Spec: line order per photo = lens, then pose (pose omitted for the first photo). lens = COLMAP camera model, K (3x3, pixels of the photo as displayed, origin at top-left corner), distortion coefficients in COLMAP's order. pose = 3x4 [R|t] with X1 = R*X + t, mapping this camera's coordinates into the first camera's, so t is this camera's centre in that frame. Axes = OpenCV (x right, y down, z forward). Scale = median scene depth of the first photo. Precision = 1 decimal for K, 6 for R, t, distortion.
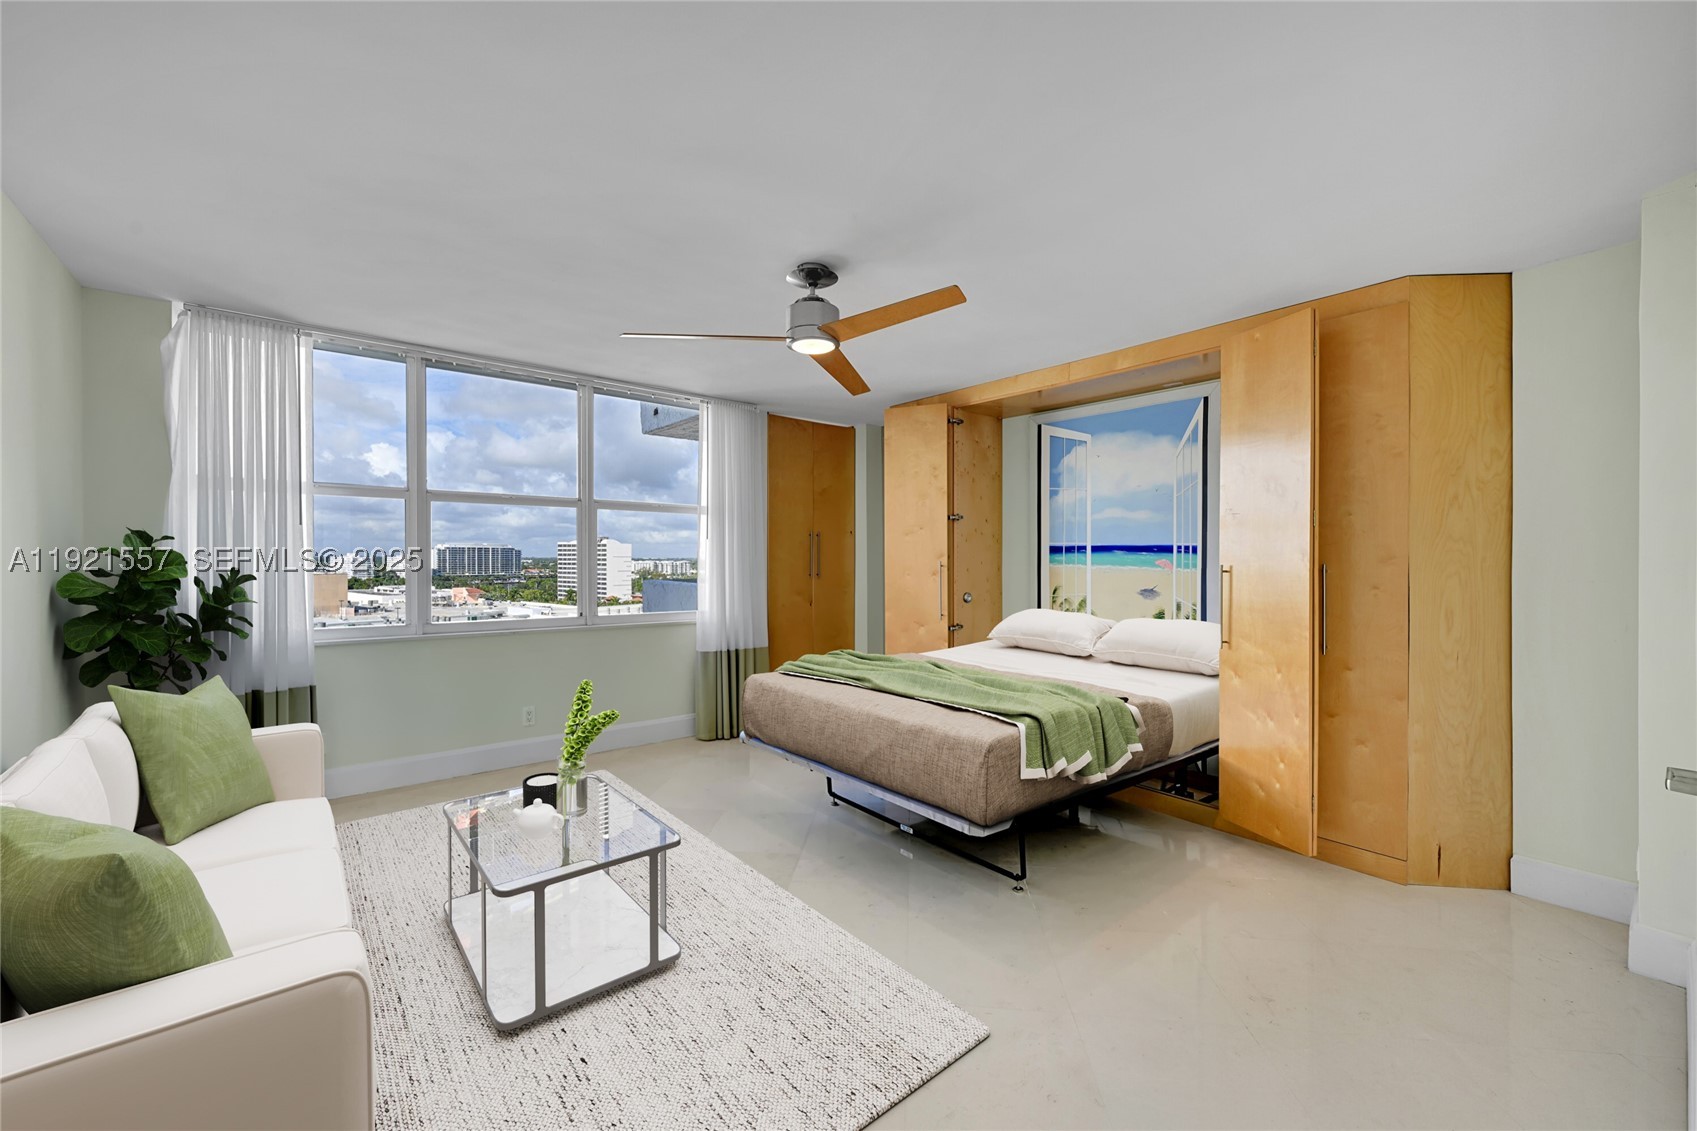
lens RADIAL K [[671.6, 0, 842.8], [0, 671.6, 561.9], [0, 0, 1]] dist [-0.002118, -0.000343]
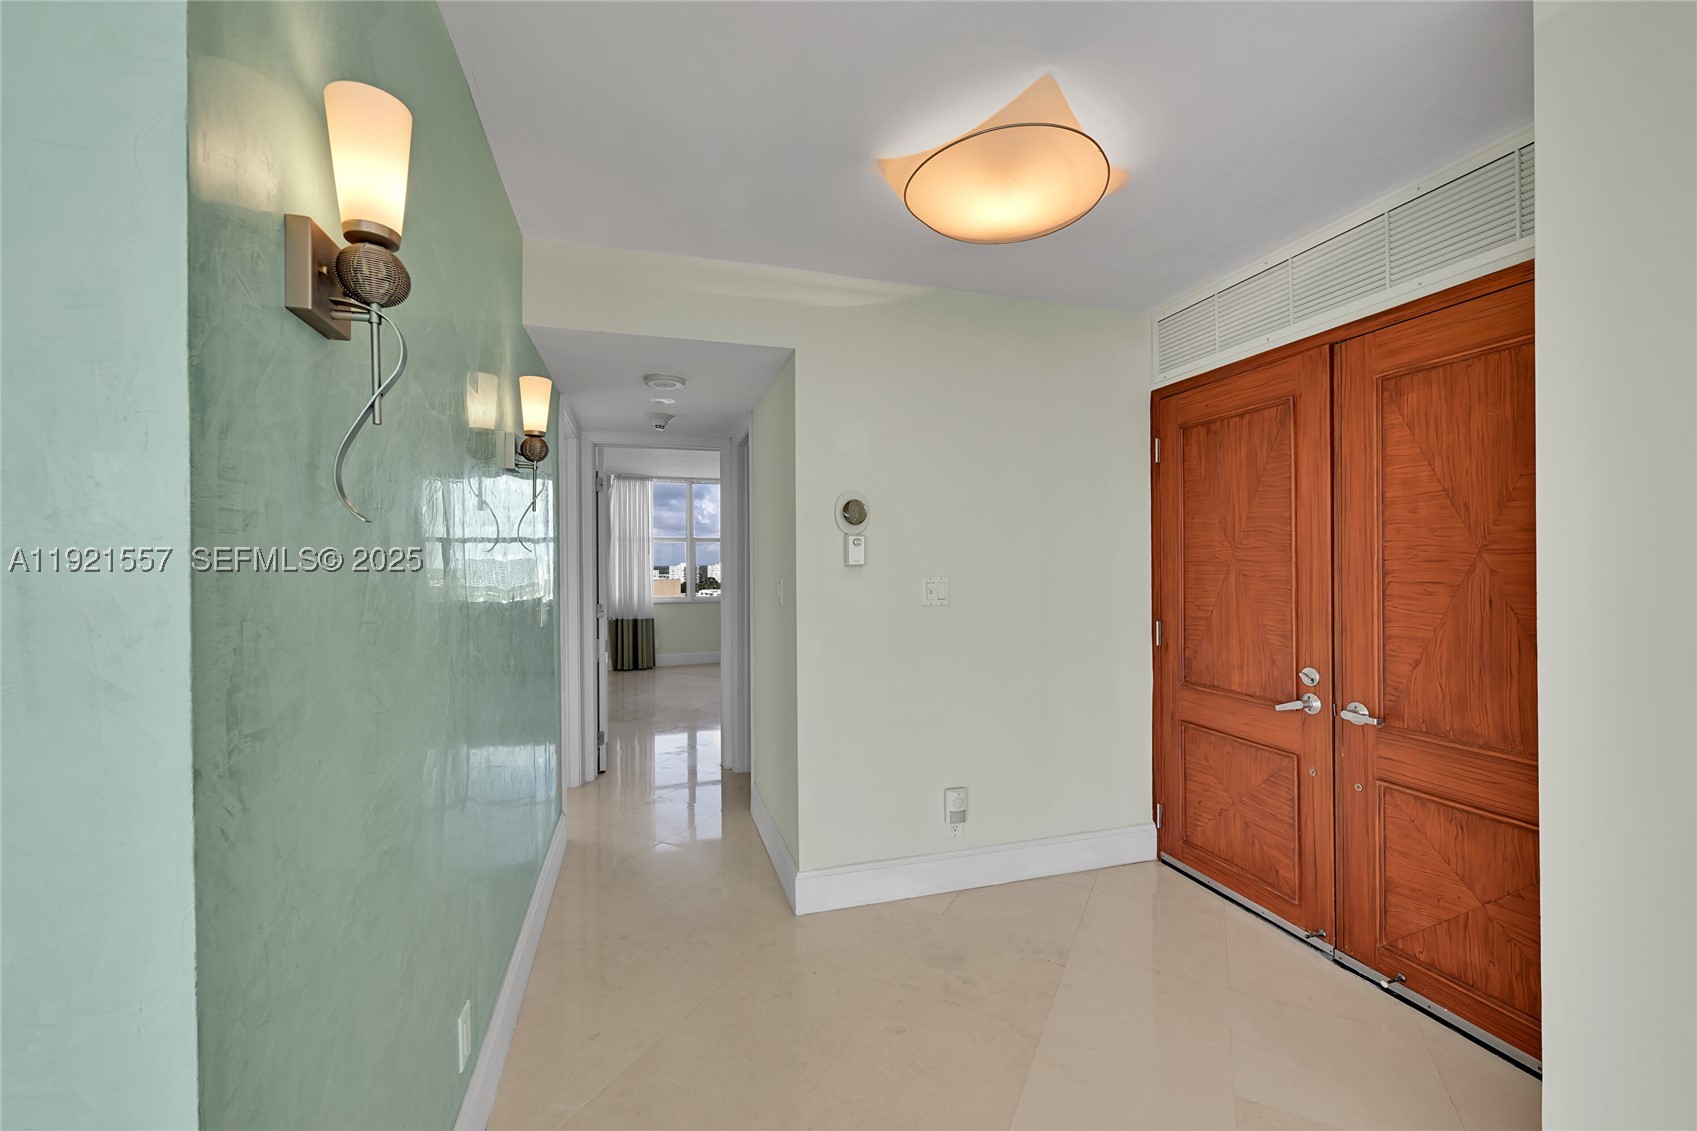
lens RADIAL K [[671.6, 0, 840.8], [0, 671.6, 563.7], [0, 0, 1]] dist [-0.002118, -0.000343]
pose [[0.920048, -0.006260, -0.391756, 0.909089], [0.003237, 0.999960, -0.008377, 0.005642], [0.391793, 0.006439, 0.920031, -1.120655]]
